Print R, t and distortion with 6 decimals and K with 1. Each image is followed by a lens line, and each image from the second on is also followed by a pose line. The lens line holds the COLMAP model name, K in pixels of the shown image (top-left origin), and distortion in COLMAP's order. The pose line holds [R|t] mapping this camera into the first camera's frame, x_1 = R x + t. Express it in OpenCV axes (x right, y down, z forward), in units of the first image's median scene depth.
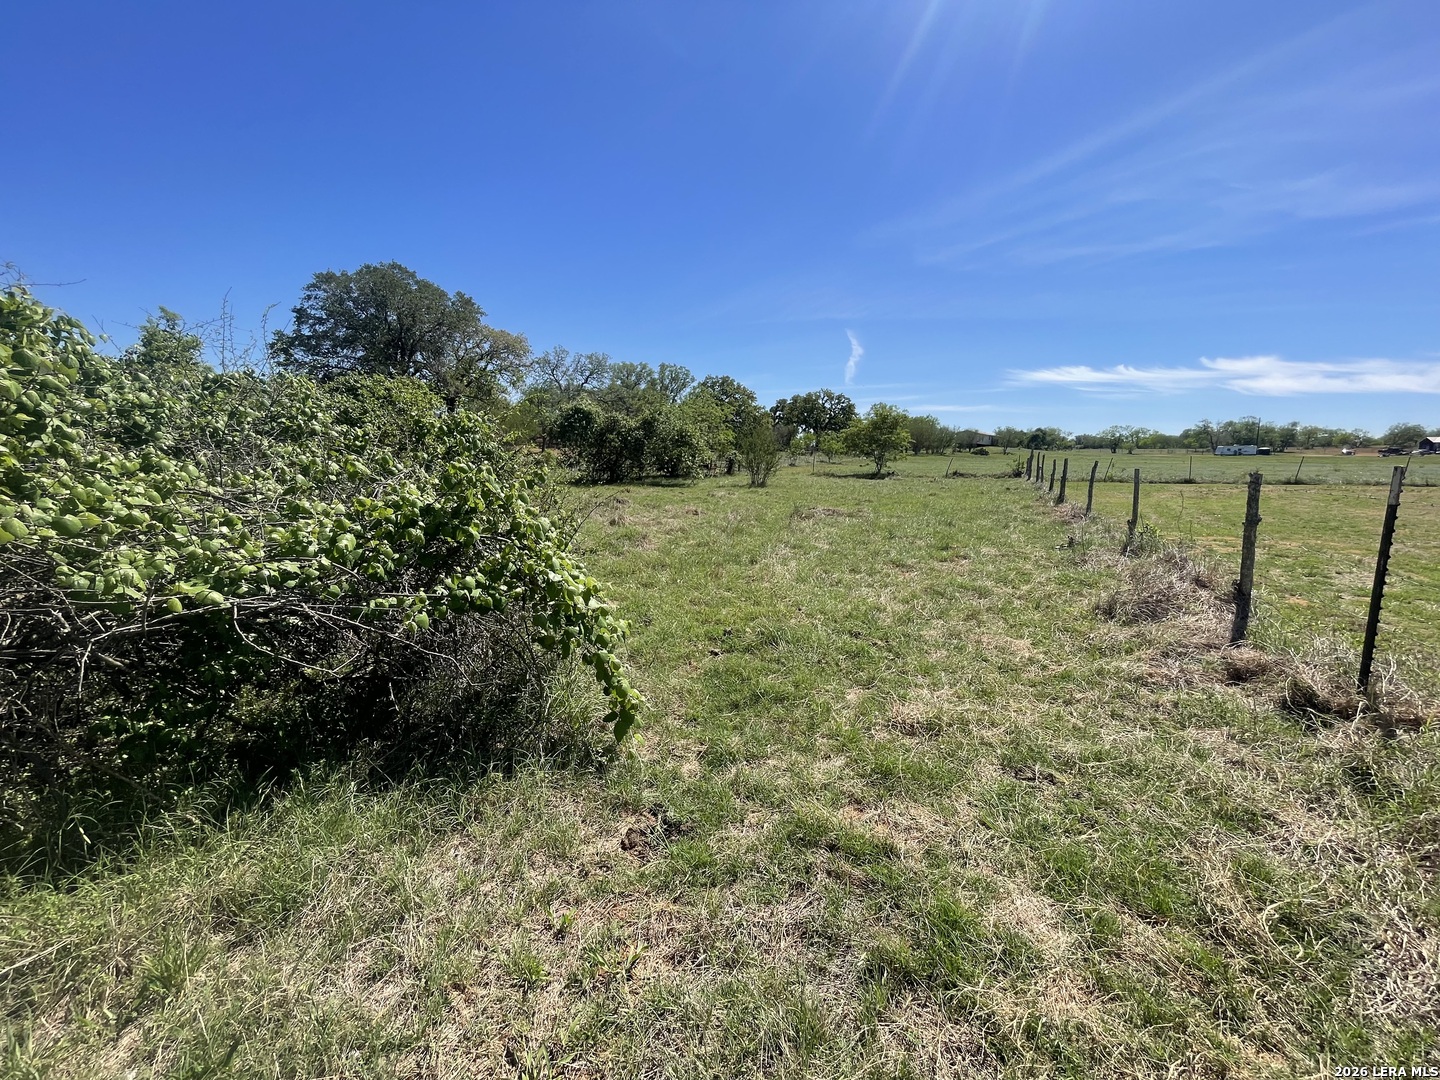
lens RADIAL K [[655.9, 0, 720.0], [0, 655.9, 540.0], [0, 0, 1]] dist [0.000305, 0.000184]
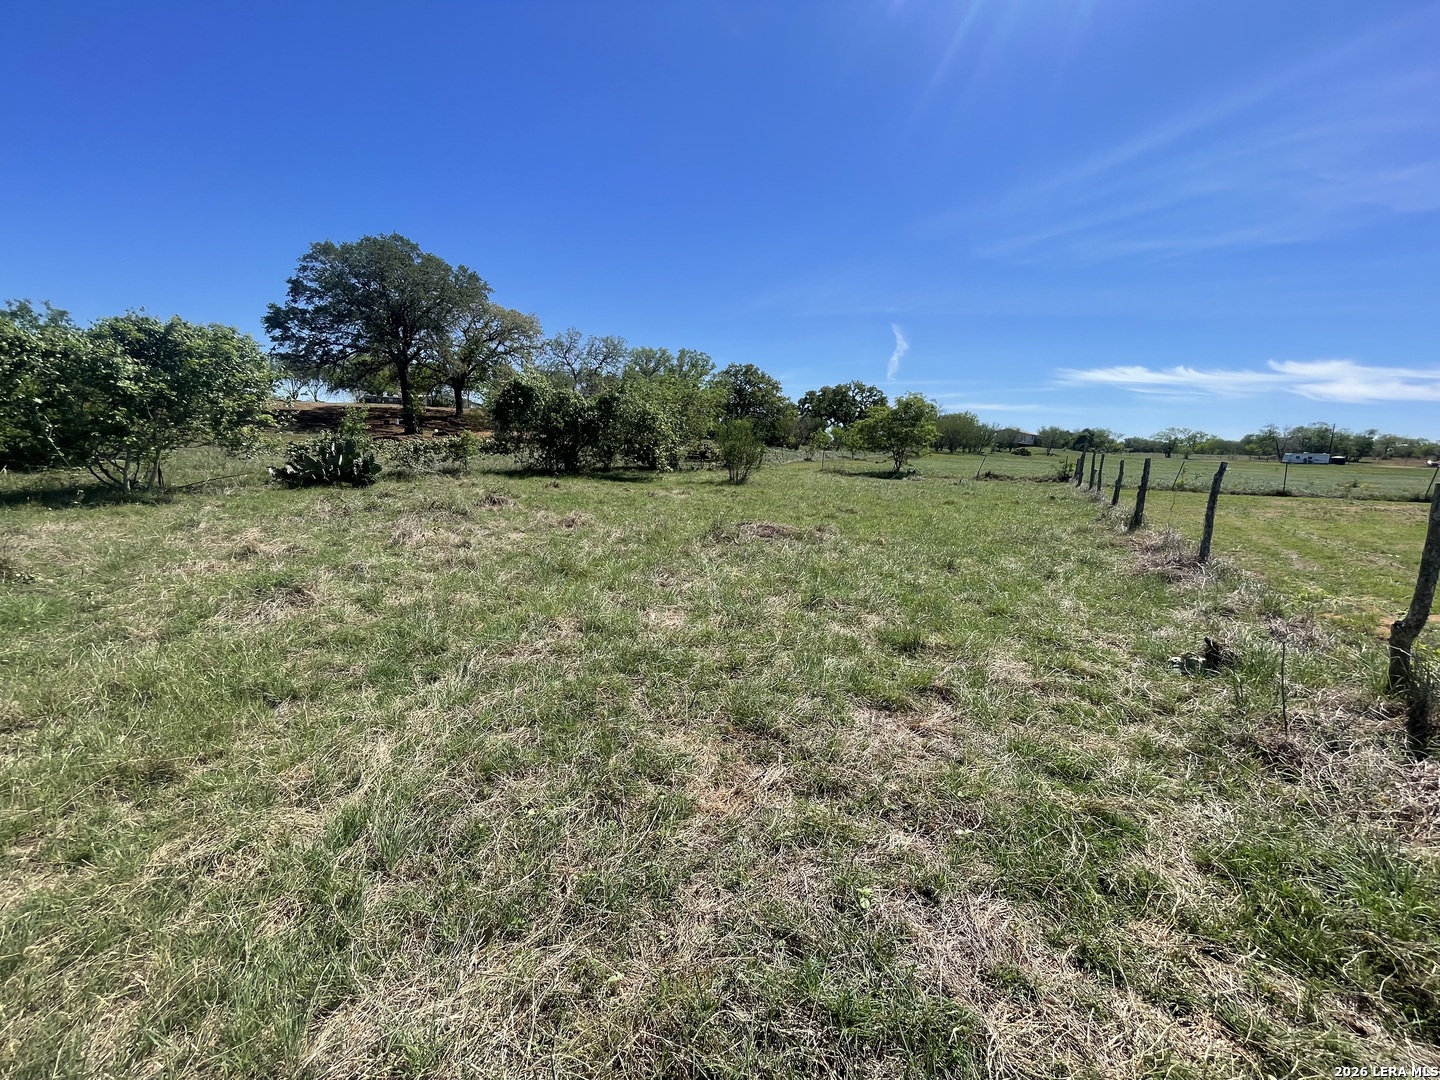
lens RADIAL K [[577.1, 0, 719.9], [0, 577.1, 565.6], [0, 0, 1]] dist [0.001192, 0.000059]
pose [[0.994600, 0.046524, -0.092769, 0.056540], [-0.039891, 0.996598, 0.072114, -0.015402], [0.095808, -0.068024, 0.993073, 0.136398]]
